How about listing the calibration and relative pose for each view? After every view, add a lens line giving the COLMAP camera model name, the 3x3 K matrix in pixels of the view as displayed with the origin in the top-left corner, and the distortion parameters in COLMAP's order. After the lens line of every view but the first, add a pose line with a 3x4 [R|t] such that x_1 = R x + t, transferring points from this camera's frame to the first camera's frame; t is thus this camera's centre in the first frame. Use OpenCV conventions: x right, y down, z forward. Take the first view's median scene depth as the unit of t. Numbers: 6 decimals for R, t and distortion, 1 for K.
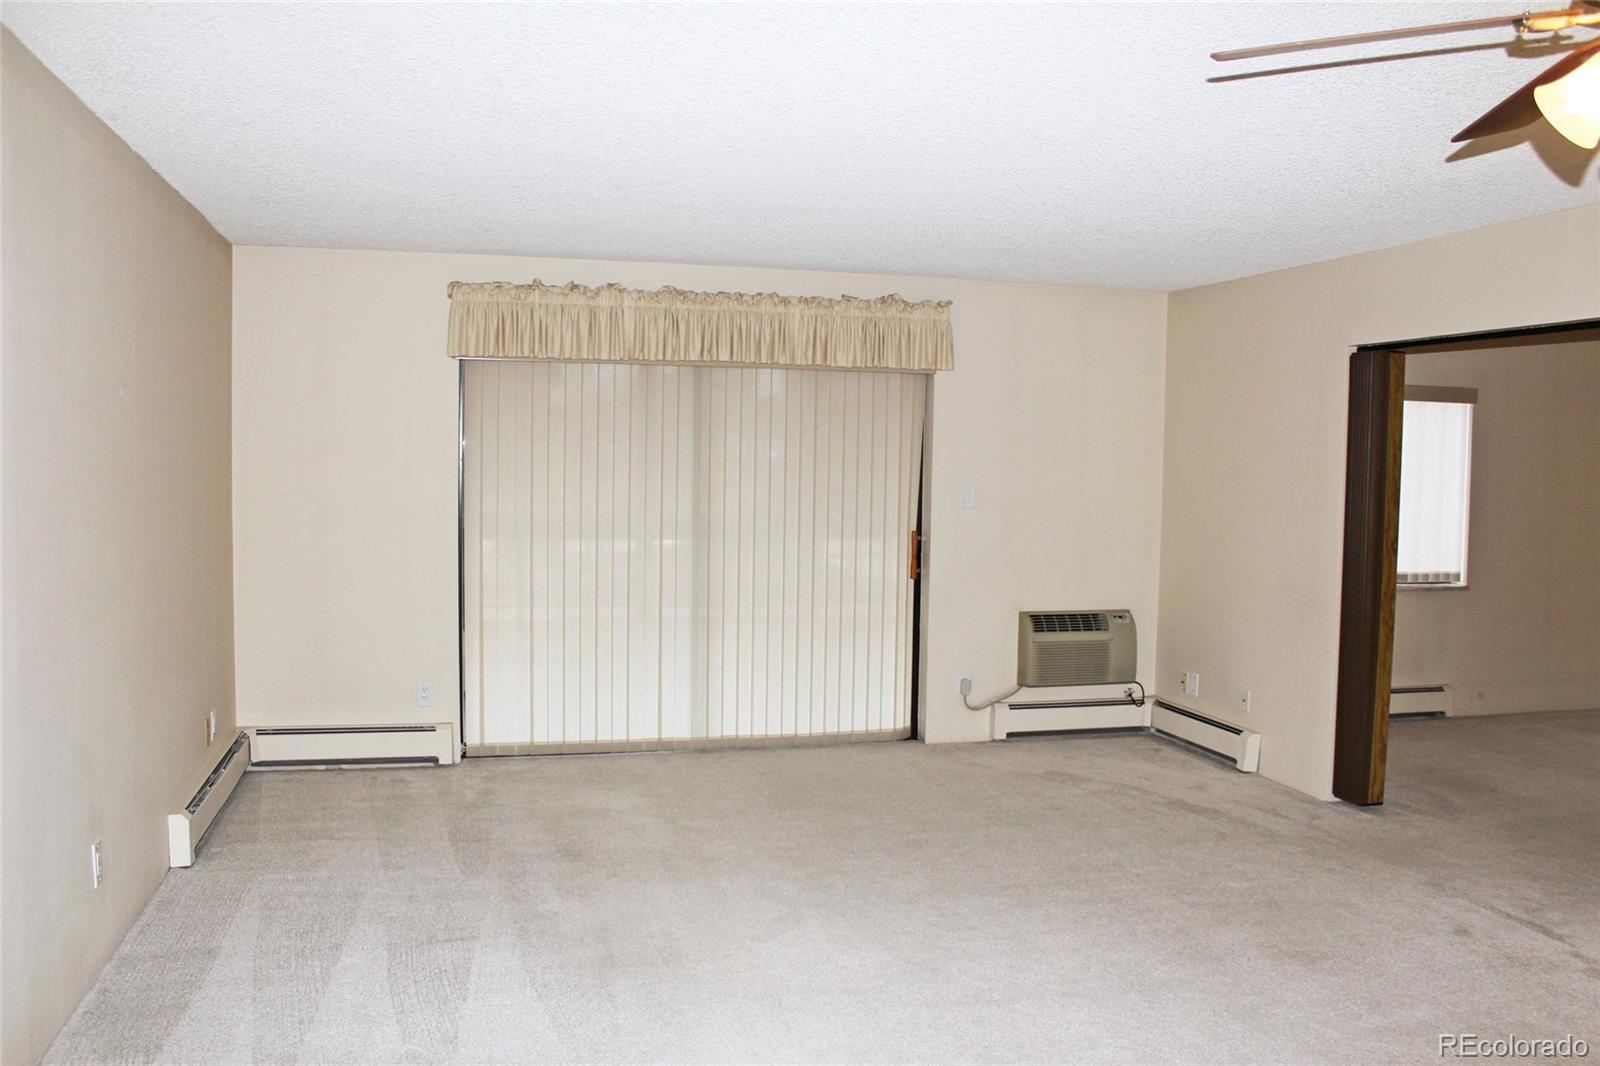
lens RADIAL K [[1356.4, 0, 798.0], [0, 1356.4, 538.4], [0, 0, 1]] dist [-0.138532, 0.096671]
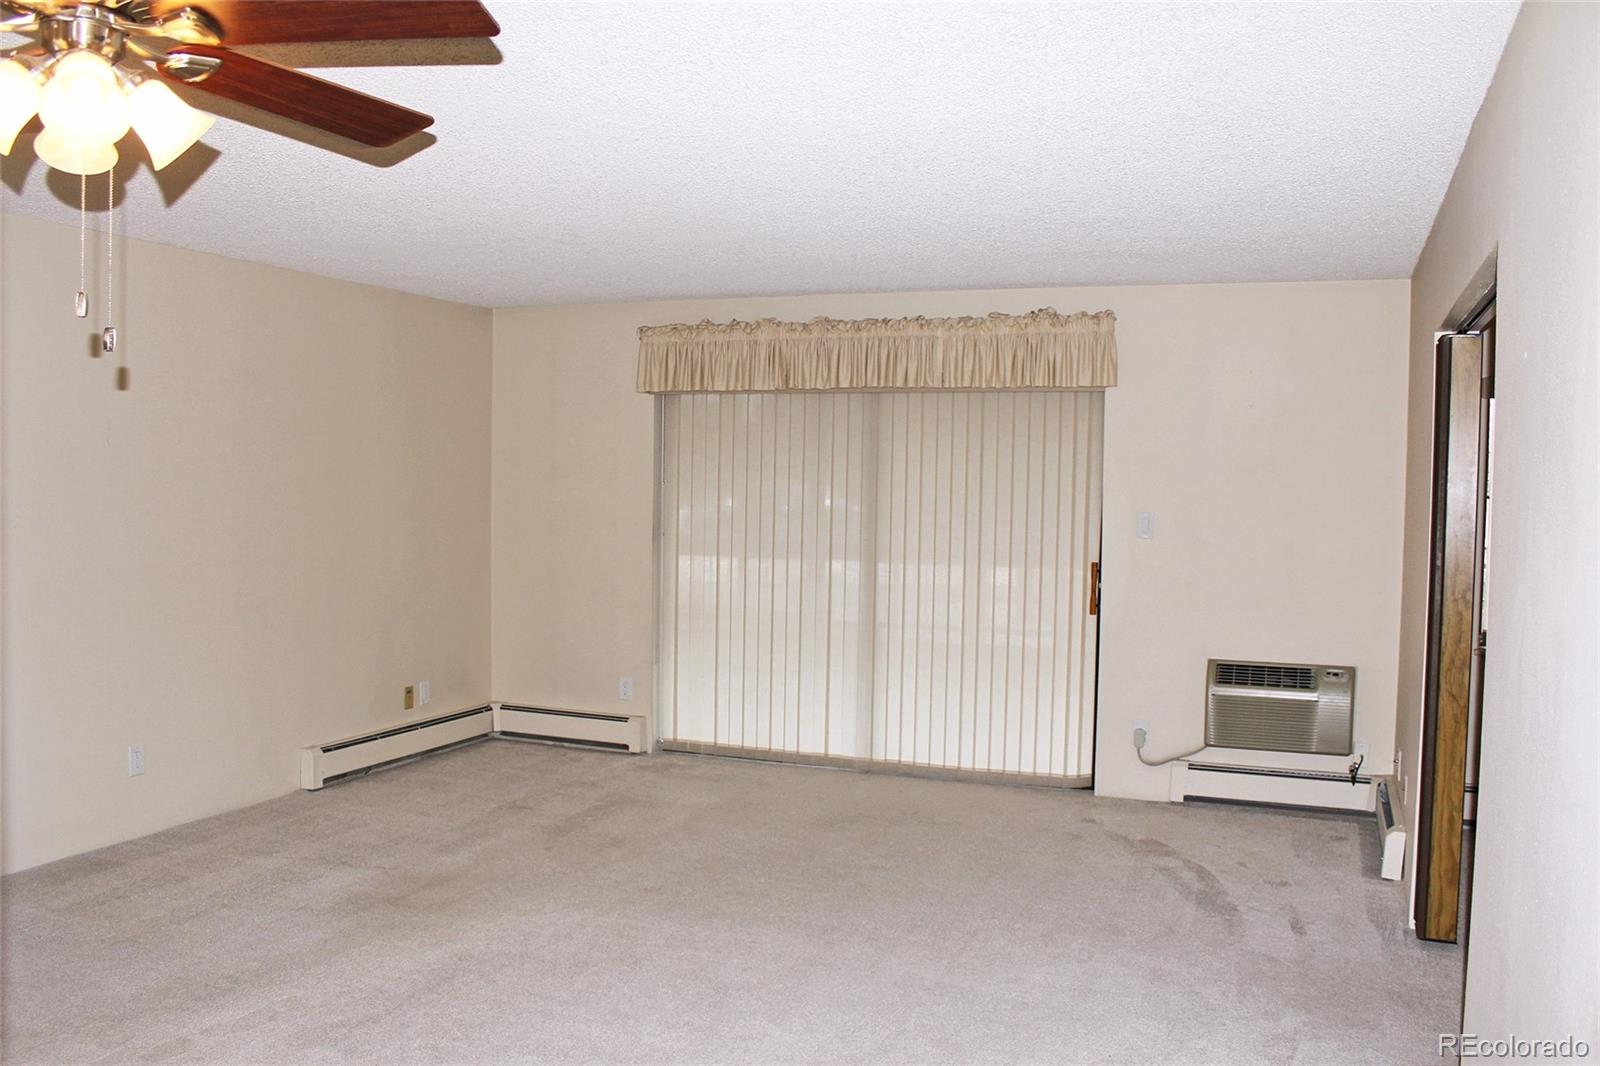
lens RADIAL K [[1356.4, 0, 757.1], [0, 1356.4, 520.8], [0, 0, 1]] dist [-0.138532, 0.096671]
pose [[0.795304, 0.015788, -0.606005, 0.476368], [-0.039064, 0.998918, -0.025243, -0.001644], [0.604950, 0.043749, 0.795060, 0.140587]]
